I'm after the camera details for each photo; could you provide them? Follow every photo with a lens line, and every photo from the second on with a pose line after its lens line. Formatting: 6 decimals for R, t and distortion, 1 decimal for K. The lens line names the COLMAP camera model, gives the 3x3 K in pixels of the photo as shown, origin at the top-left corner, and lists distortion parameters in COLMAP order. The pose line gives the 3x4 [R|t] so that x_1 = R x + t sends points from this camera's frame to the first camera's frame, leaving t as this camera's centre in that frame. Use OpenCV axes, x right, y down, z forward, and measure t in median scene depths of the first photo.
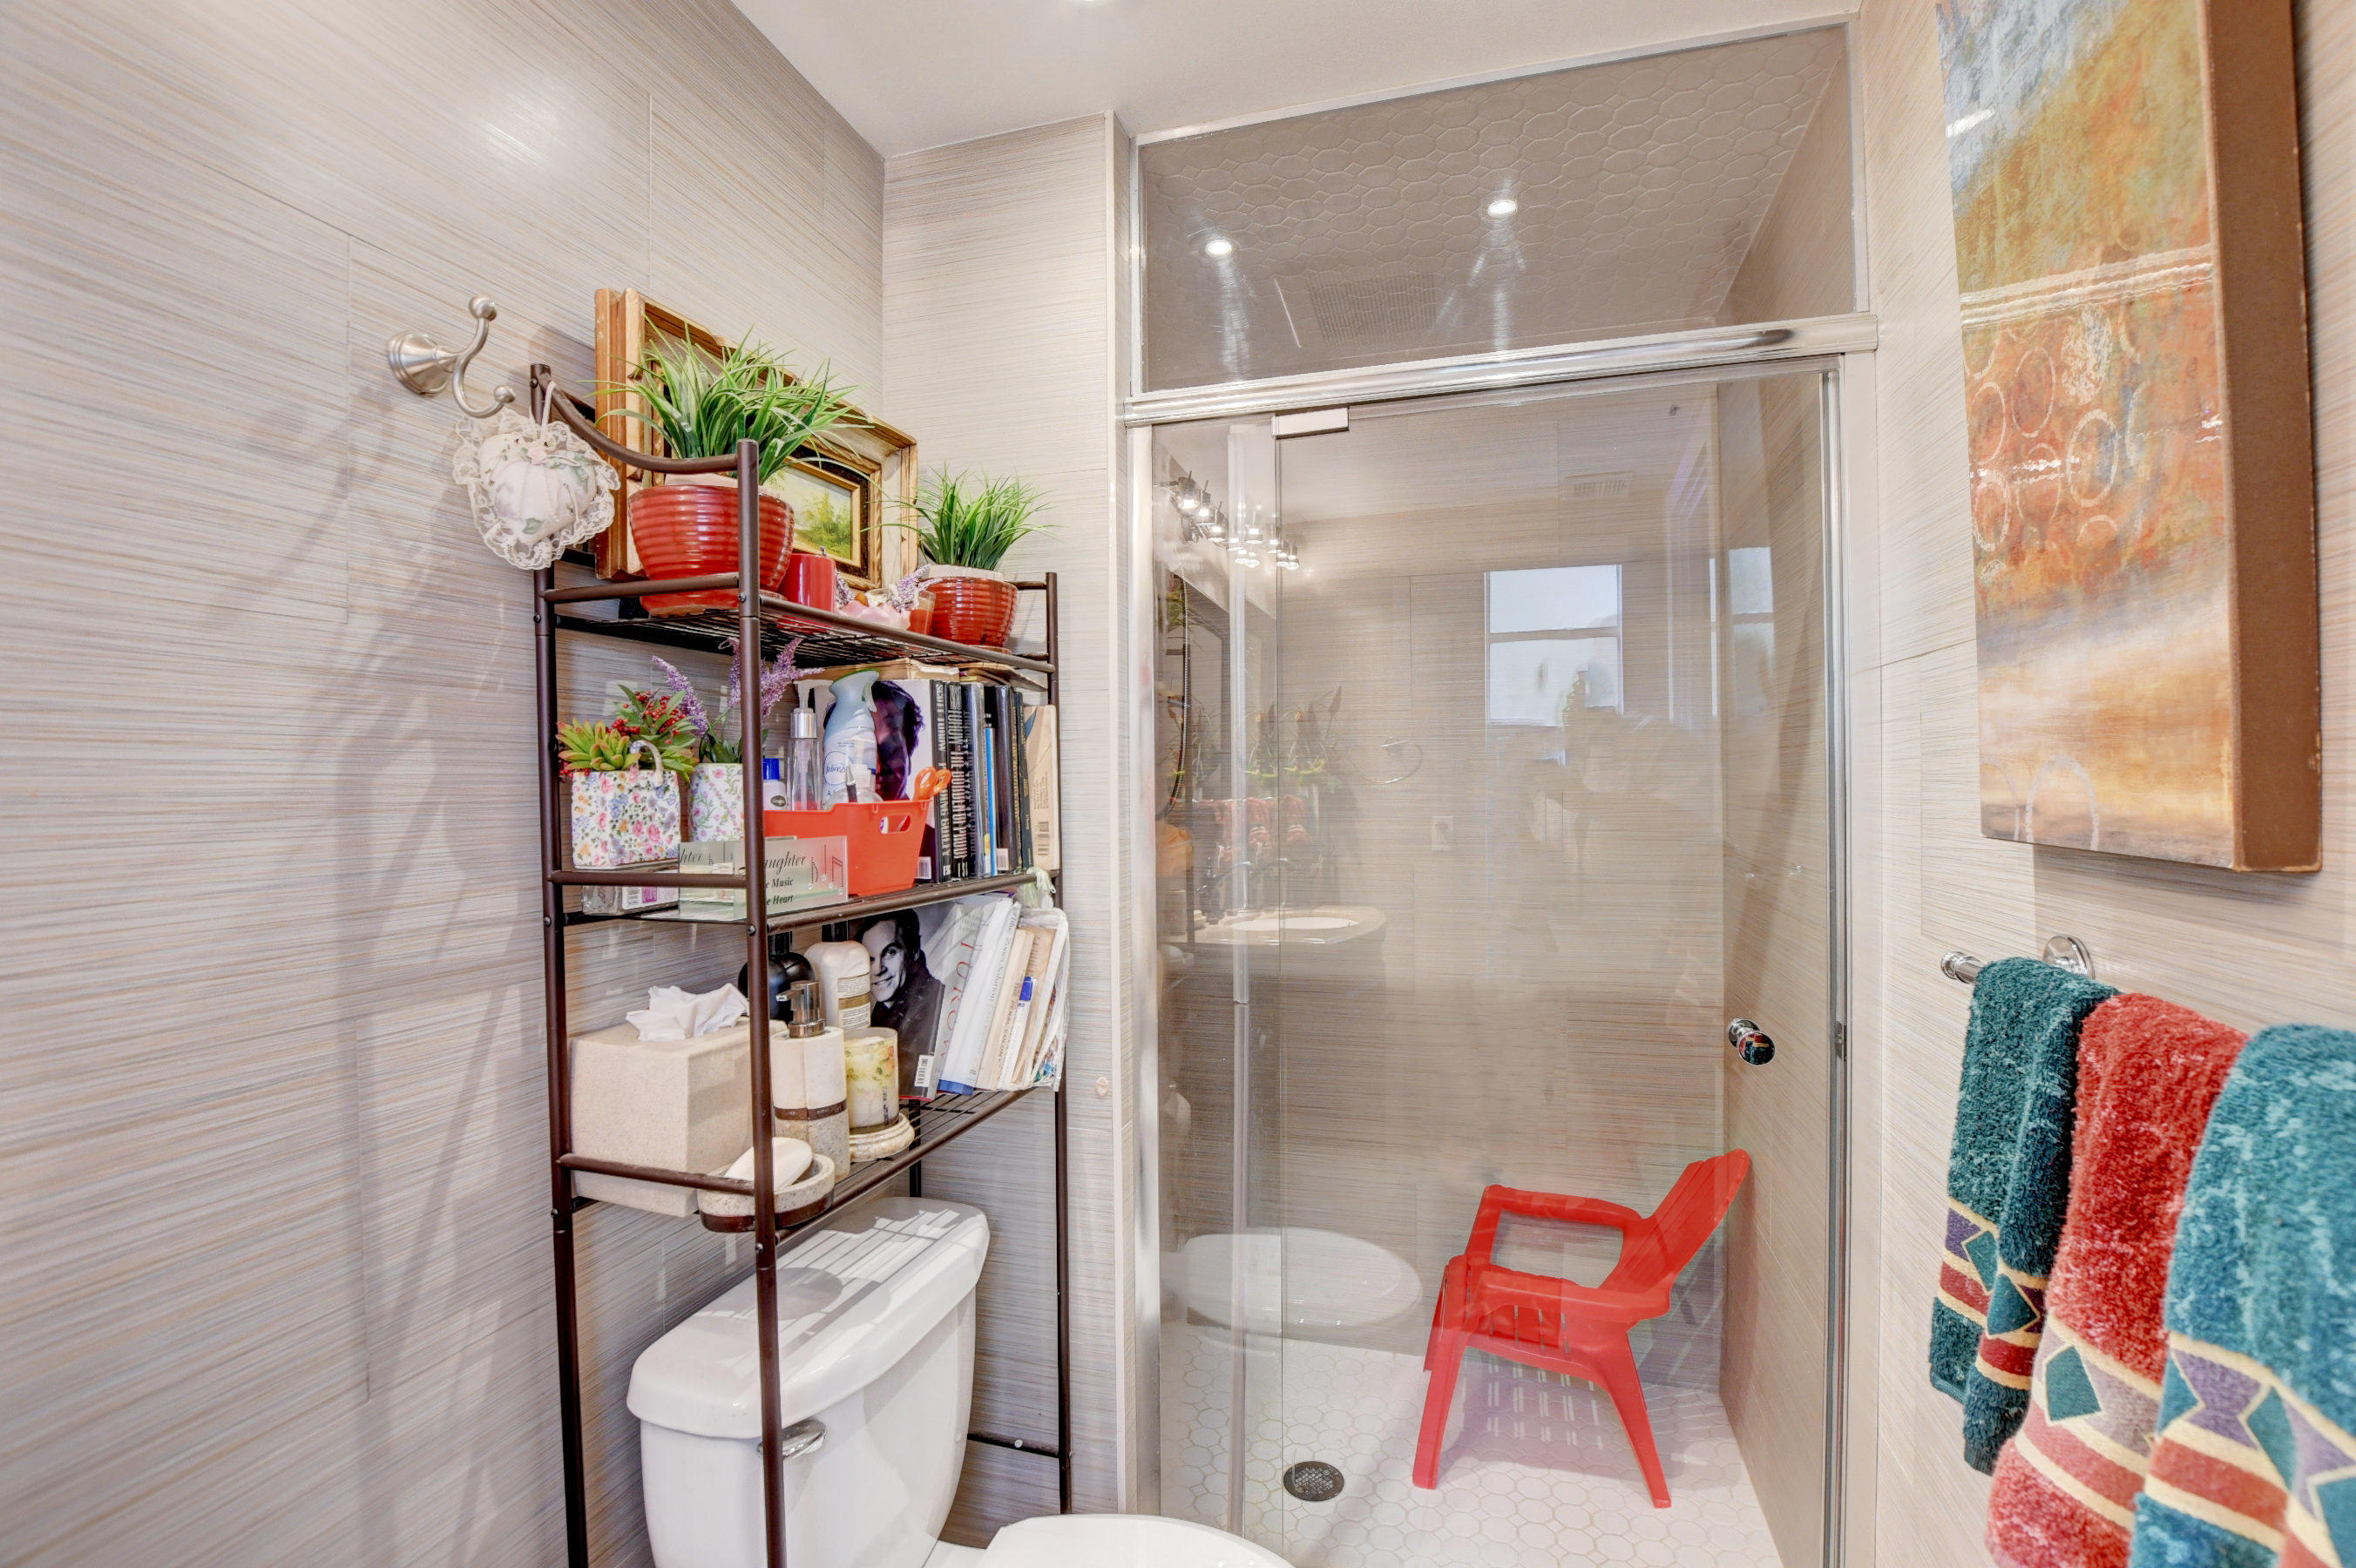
lens RADIAL K [[1029.2, 0, 1167.9], [0, 1029.2, 788.4], [0, 0, 1]] dist [-0.030590, 0.003236]
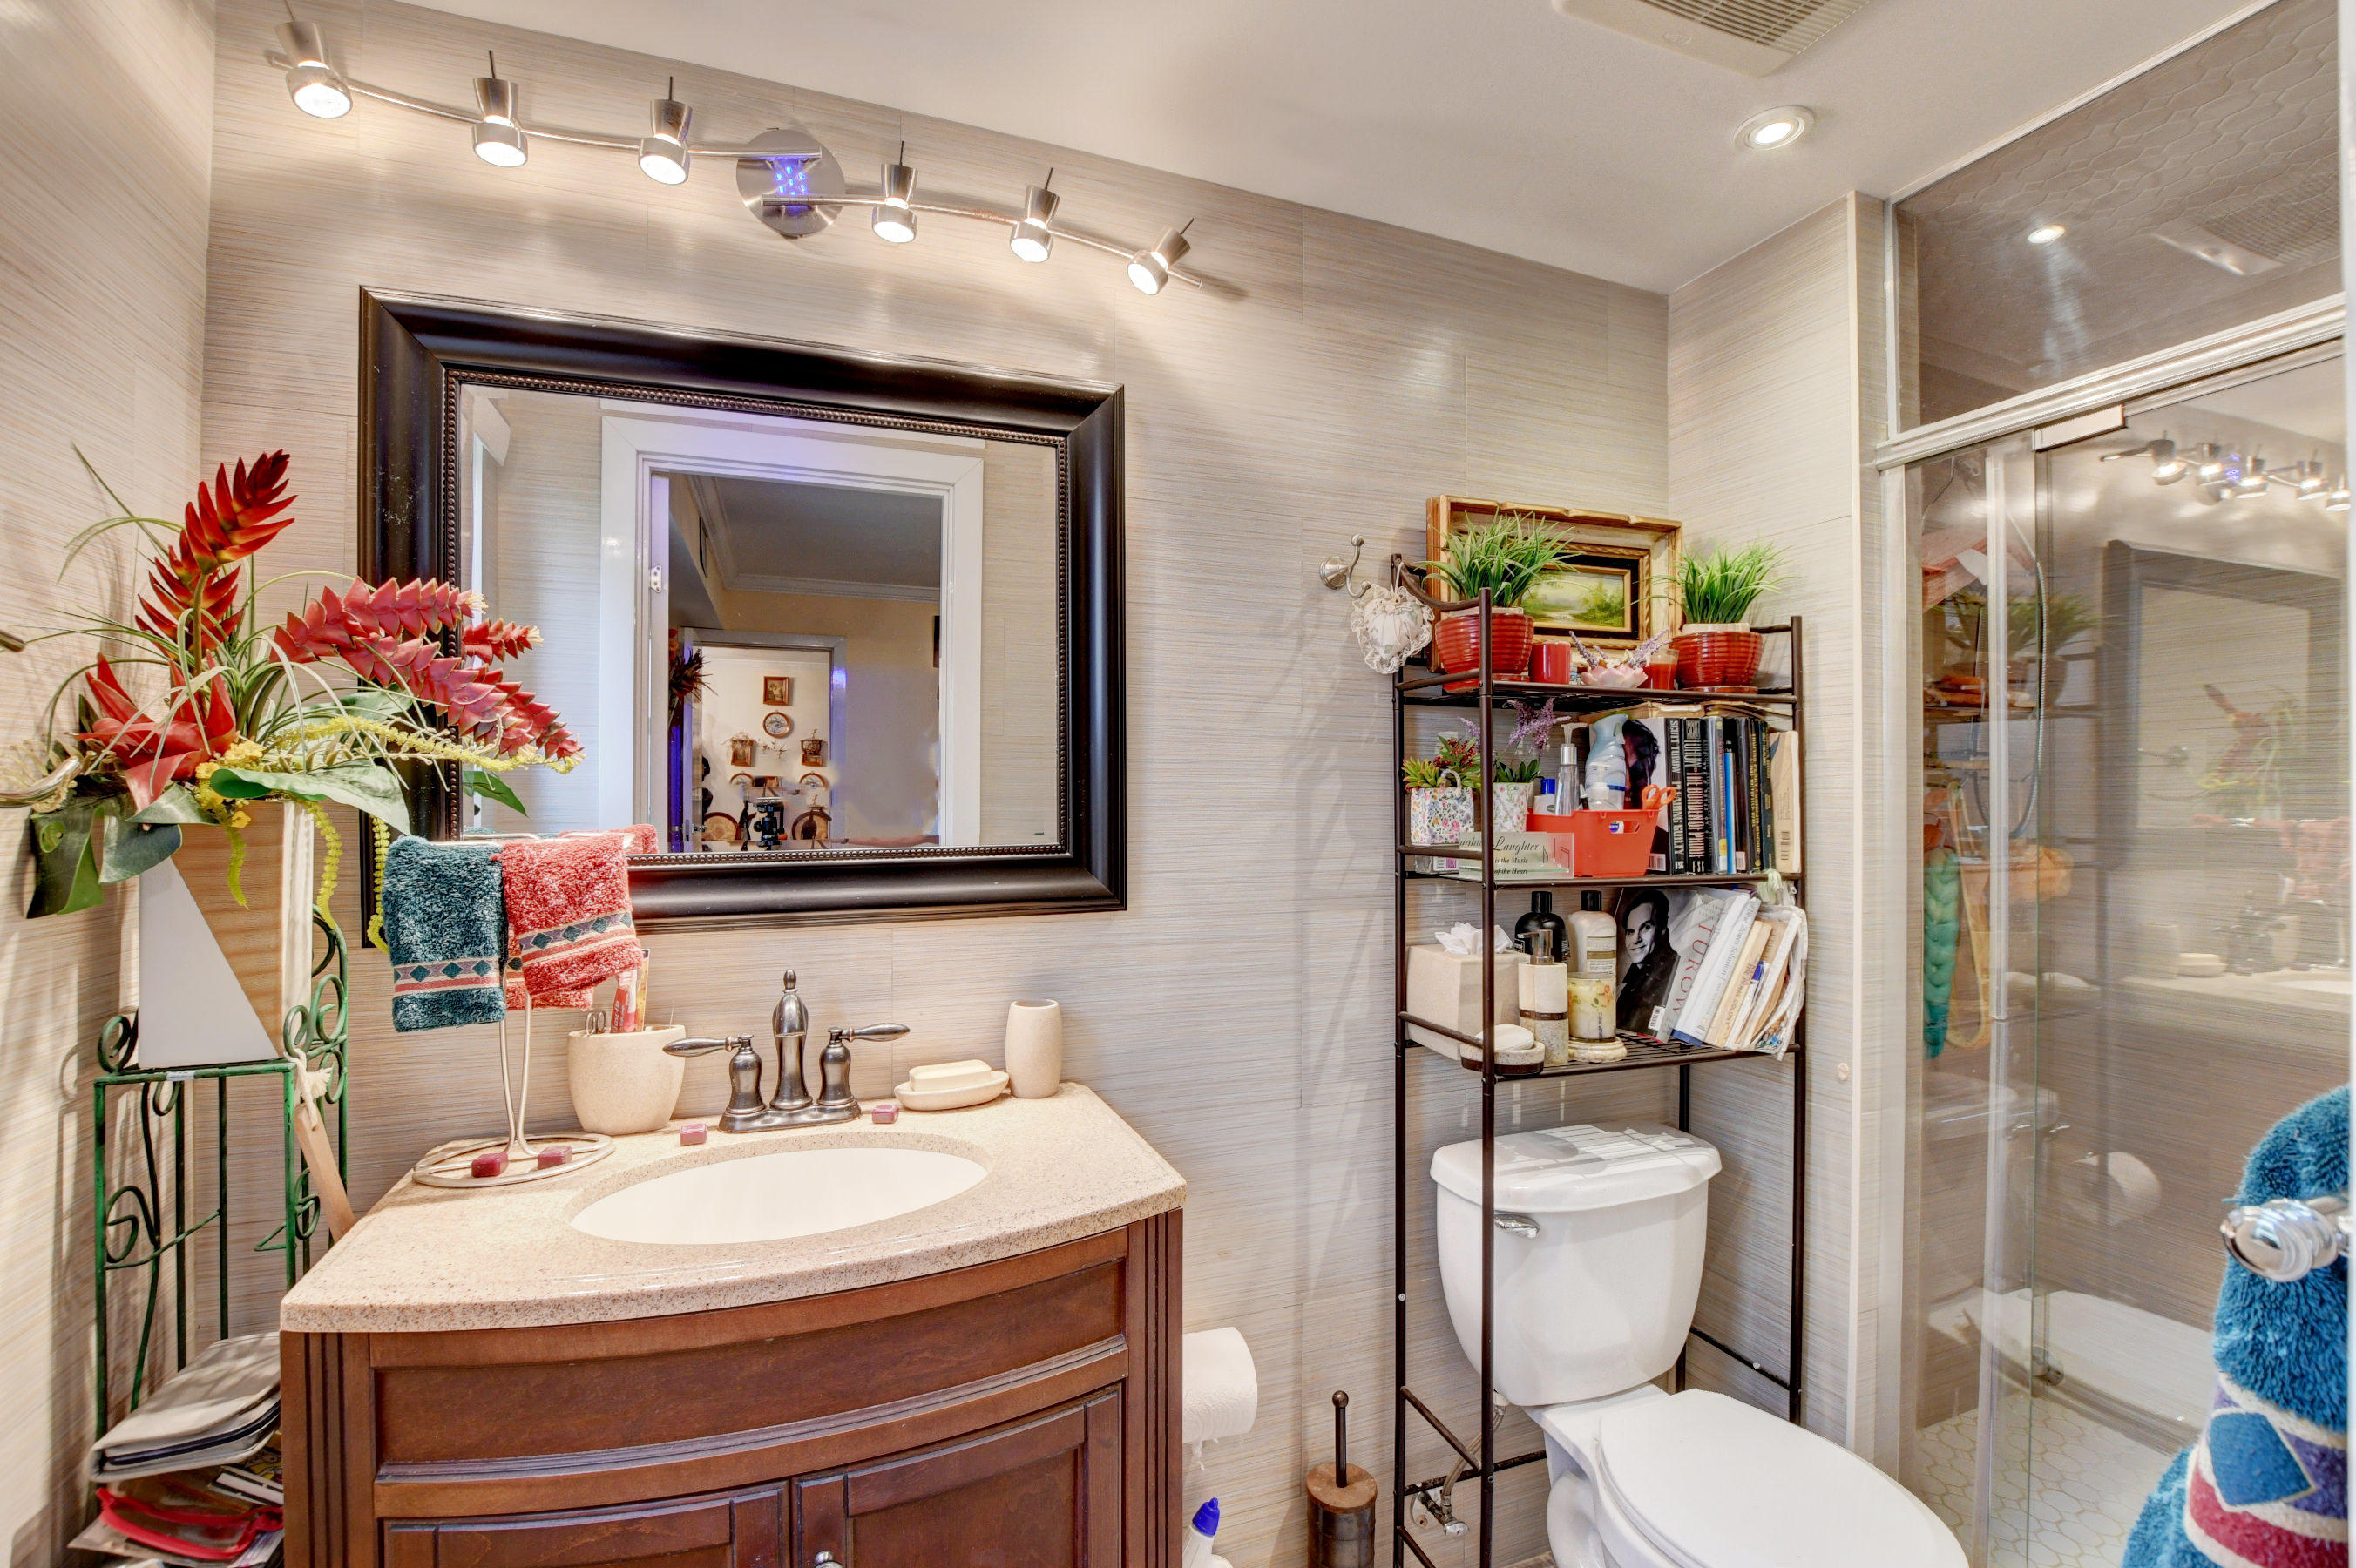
lens RADIAL K [[1029.2, 0, 1176.0], [0, 1029.2, 785.6], [0, 0, 1]] dist [-0.030590, 0.003236]
pose [[0.606316, 0.002340, -0.795220, 0.484820], [-0.013353, 0.999885, -0.007239, -0.002337], [0.795111, 0.015008, 0.606278, -0.316607]]
